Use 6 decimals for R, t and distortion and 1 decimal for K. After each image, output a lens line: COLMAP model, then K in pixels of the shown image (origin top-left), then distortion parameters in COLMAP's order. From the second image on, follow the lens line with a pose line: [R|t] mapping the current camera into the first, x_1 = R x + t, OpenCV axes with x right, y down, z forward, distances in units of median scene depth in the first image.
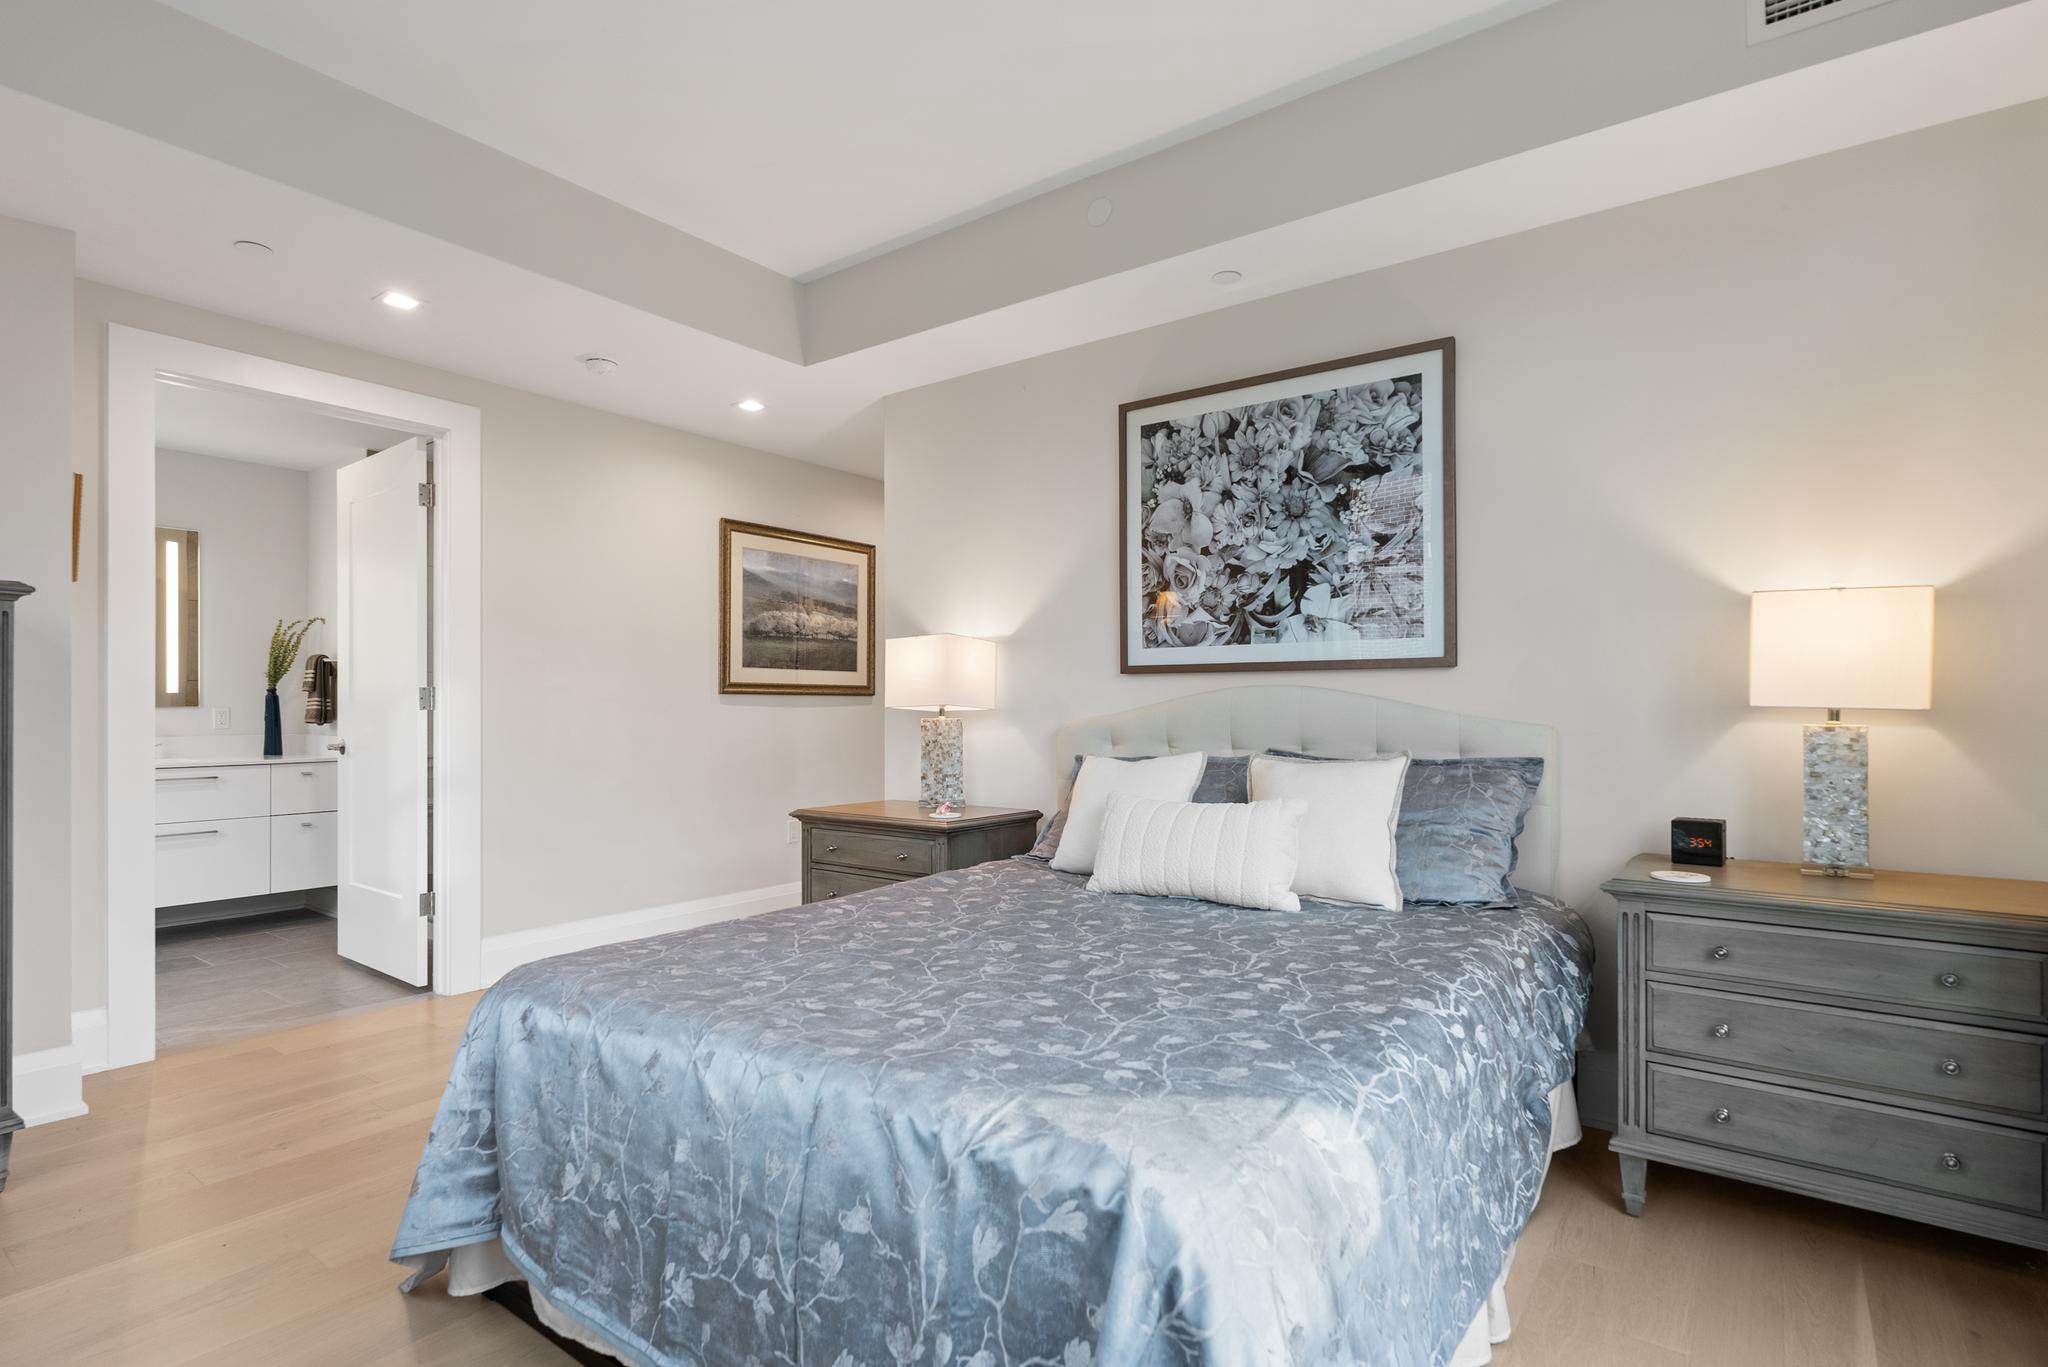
lens RADIAL K [[1021.0, 0, 1024.9], [0, 1021.0, 688.4], [0, 0, 1]] dist [-0.004319, 0.000262]
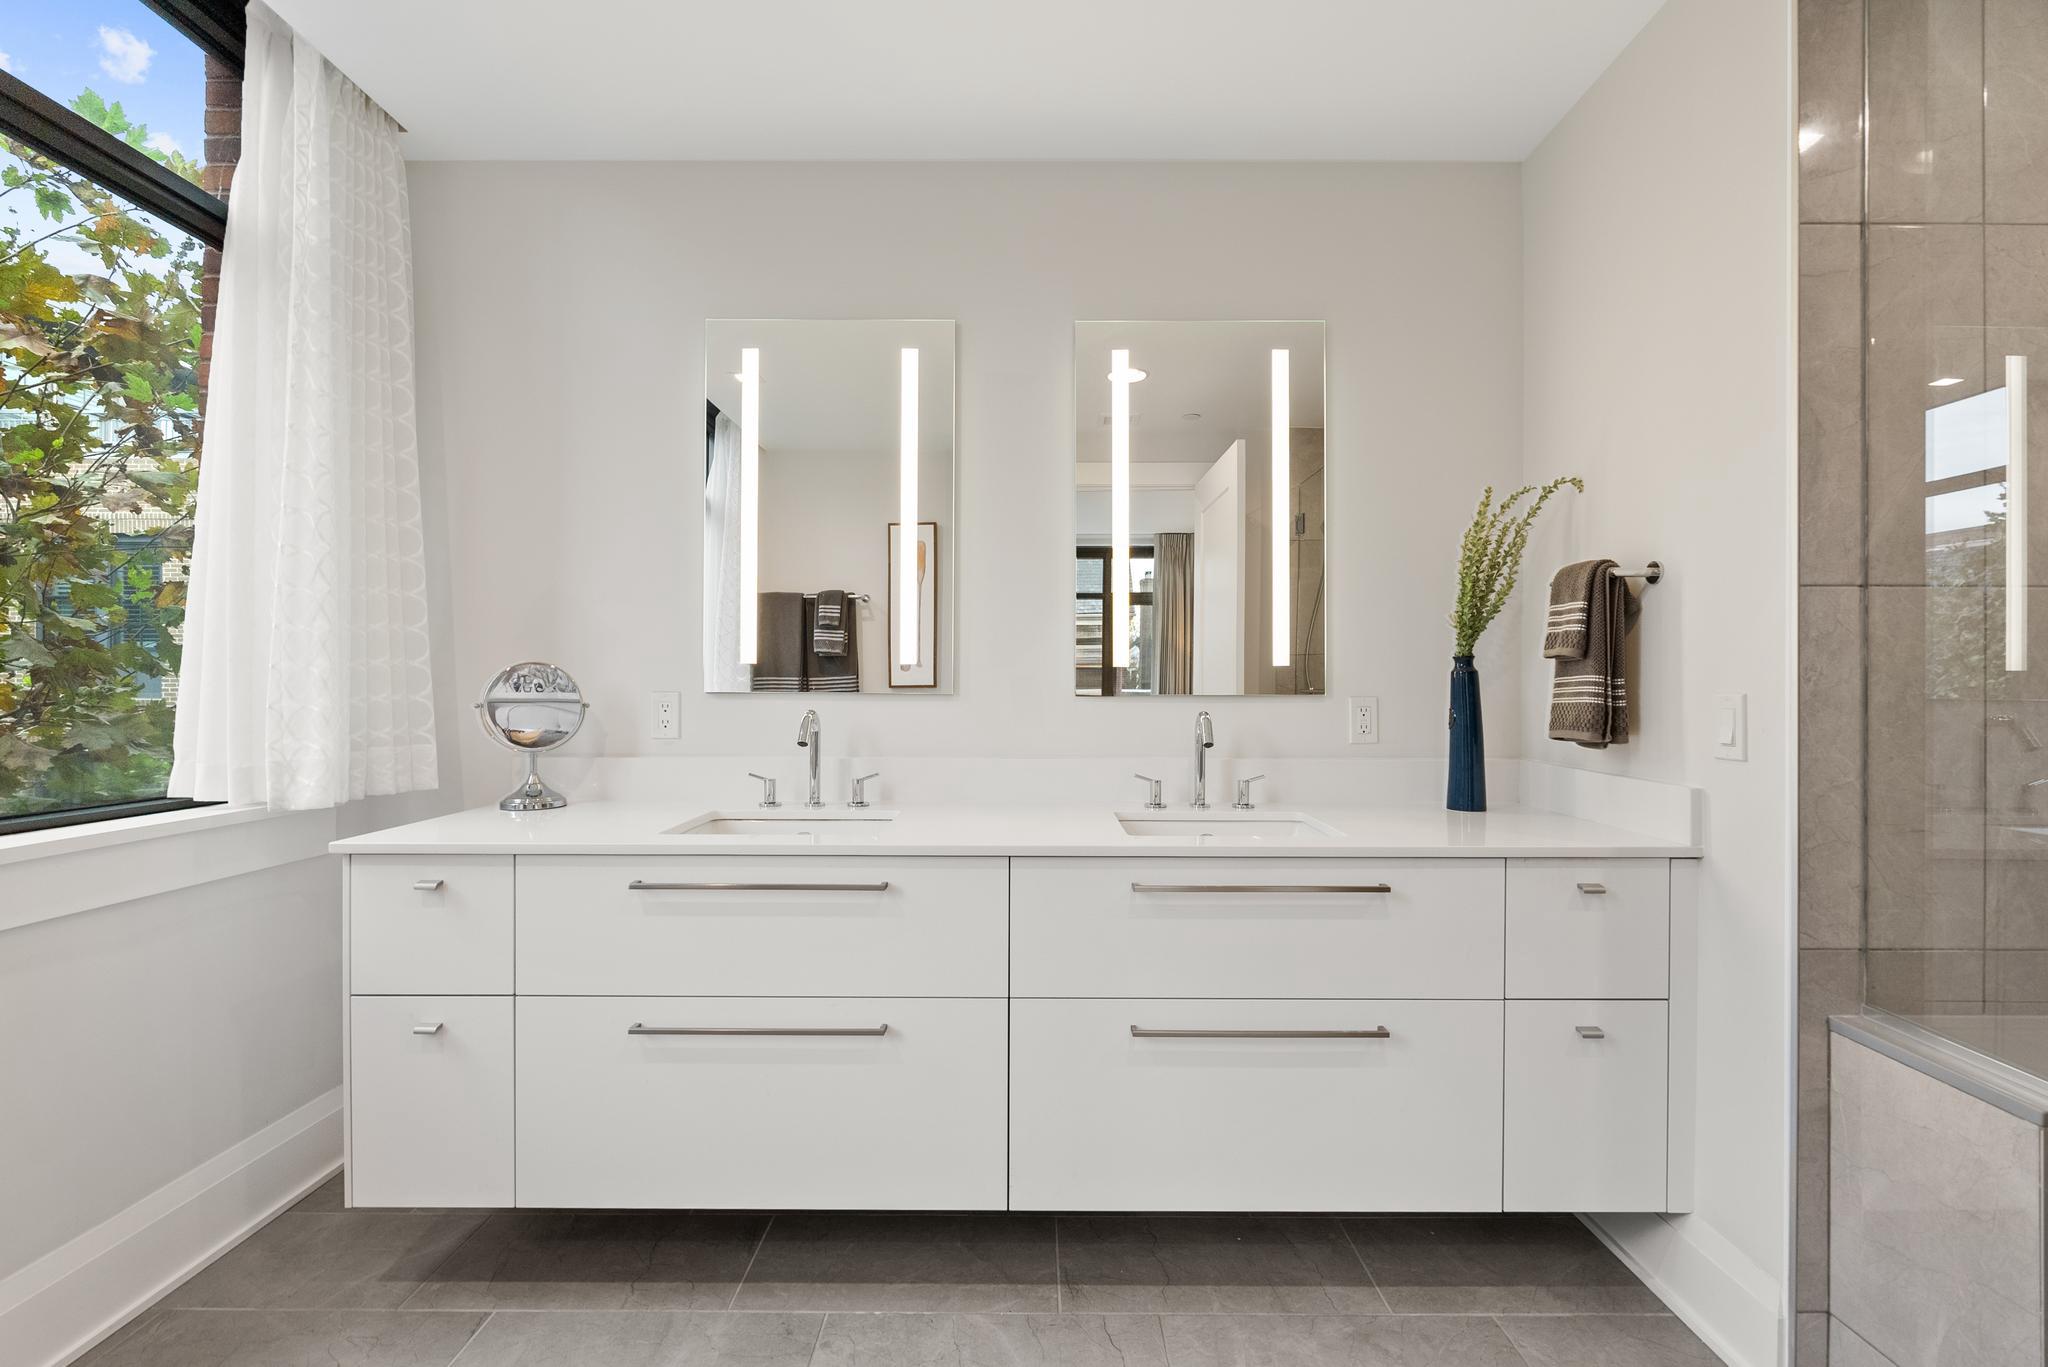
lens RADIAL K [[925.7, 0, 1040.5], [0, 925.7, 677.5], [0, 0, 1]] dist [-0.007268, 0.001942]
pose [[0.610531, -0.003679, -0.791984, -0.543572], [0.004092, 0.999991, -0.001490, 0.009612], [0.791982, -0.002331, 0.610540, 0.626018]]
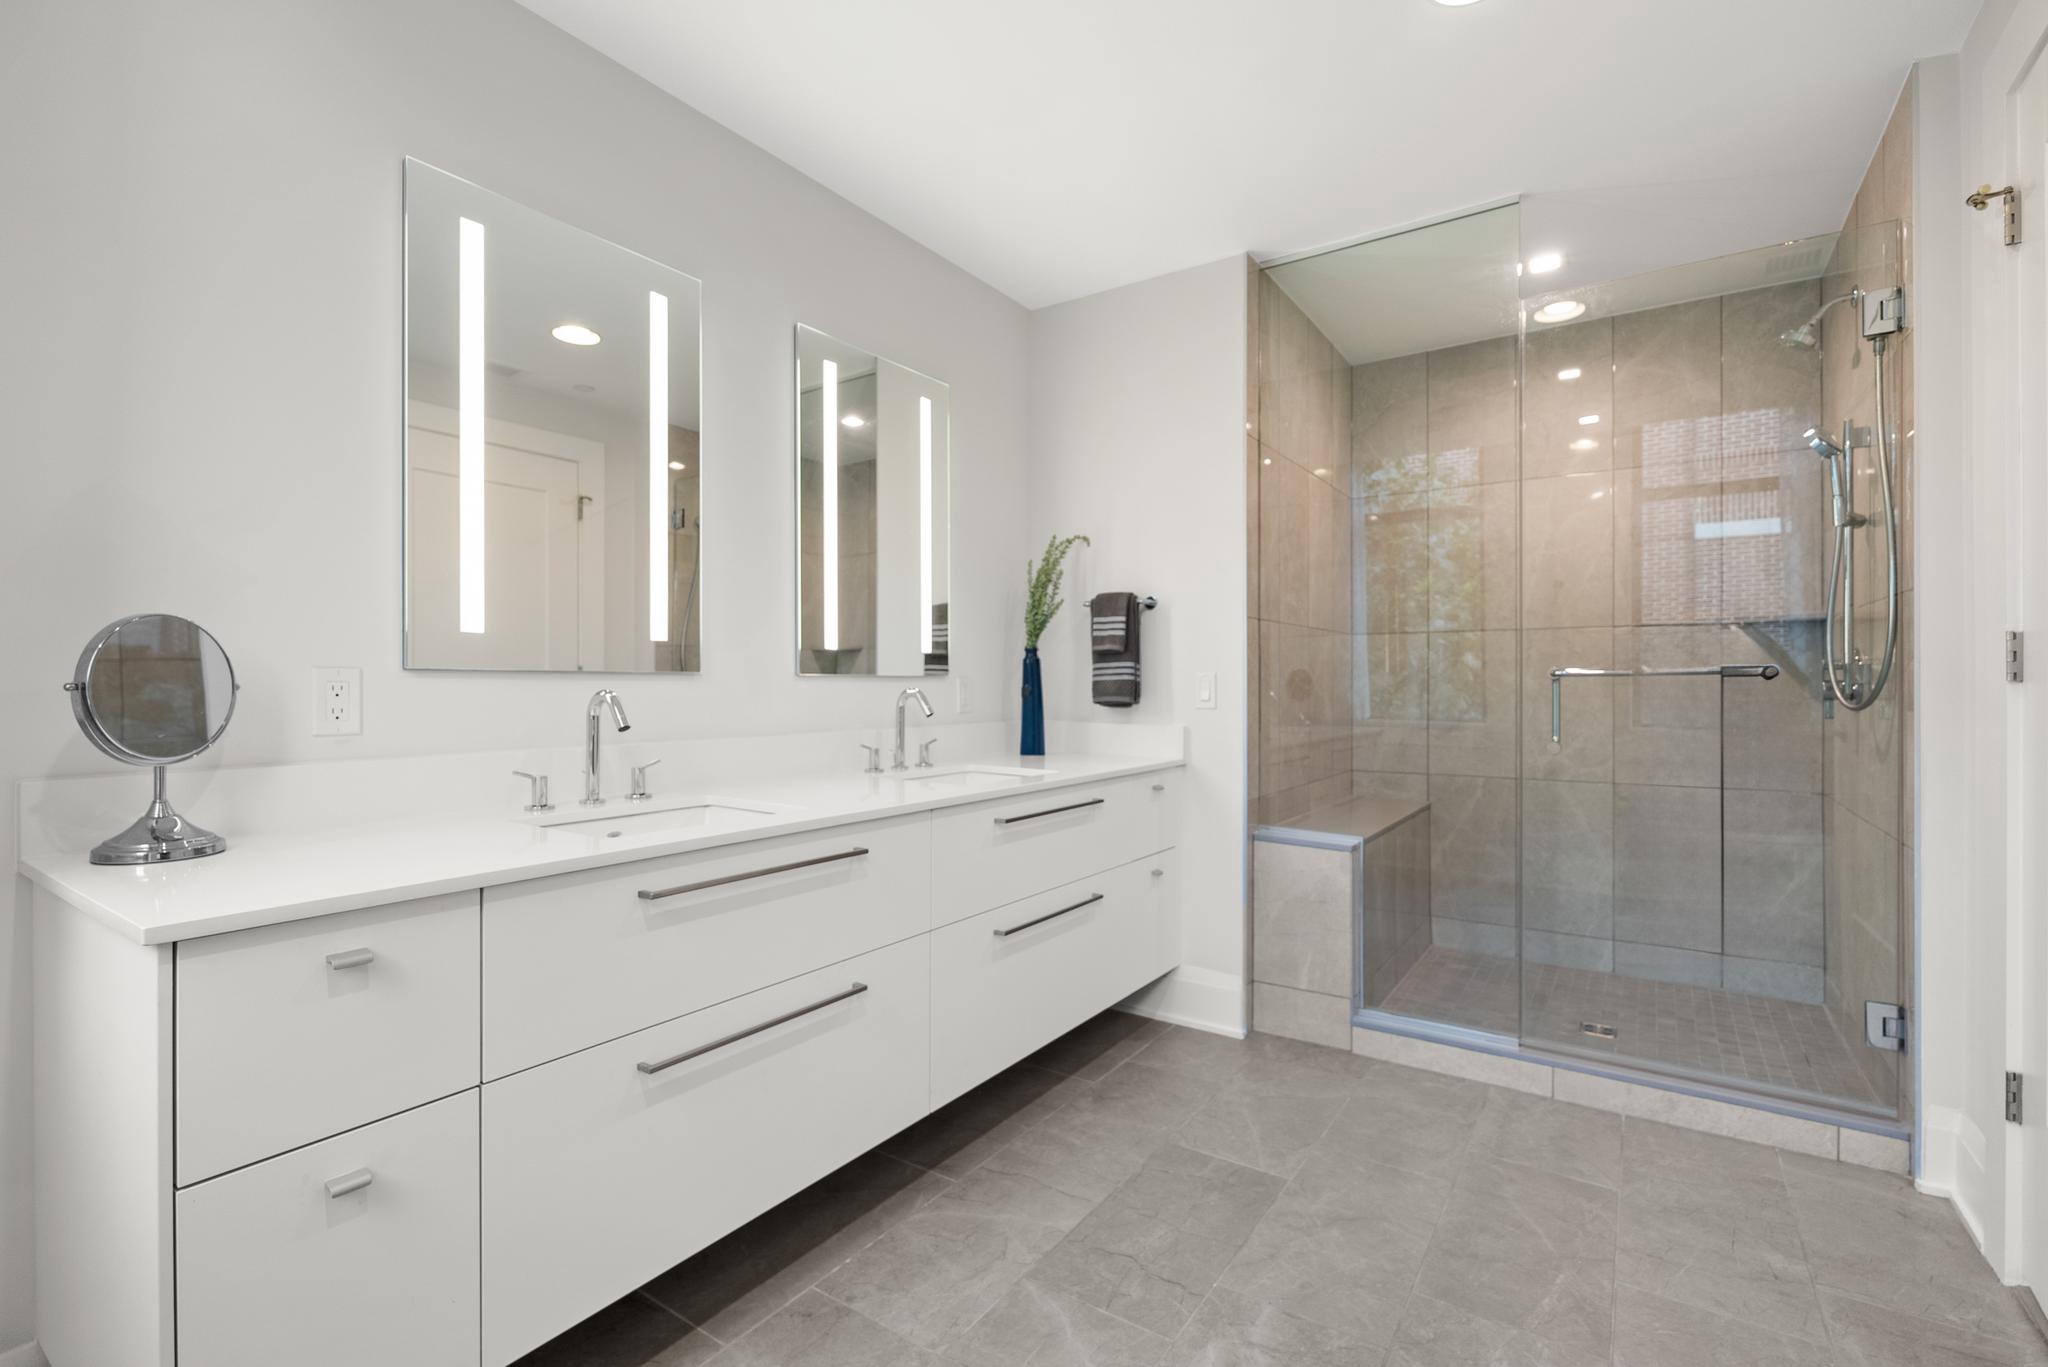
lens RADIAL K [[925.7, 0, 1026.4], [0, 925.7, 684.1], [0, 0, 1]] dist [-0.007268, 0.001942]
pose [[0.997486, 0.000729, 0.070856, -0.785054], [-0.001392, 0.999956, 0.009308, 0.016935], [-0.070846, -0.009383, 0.997443, 0.444938]]
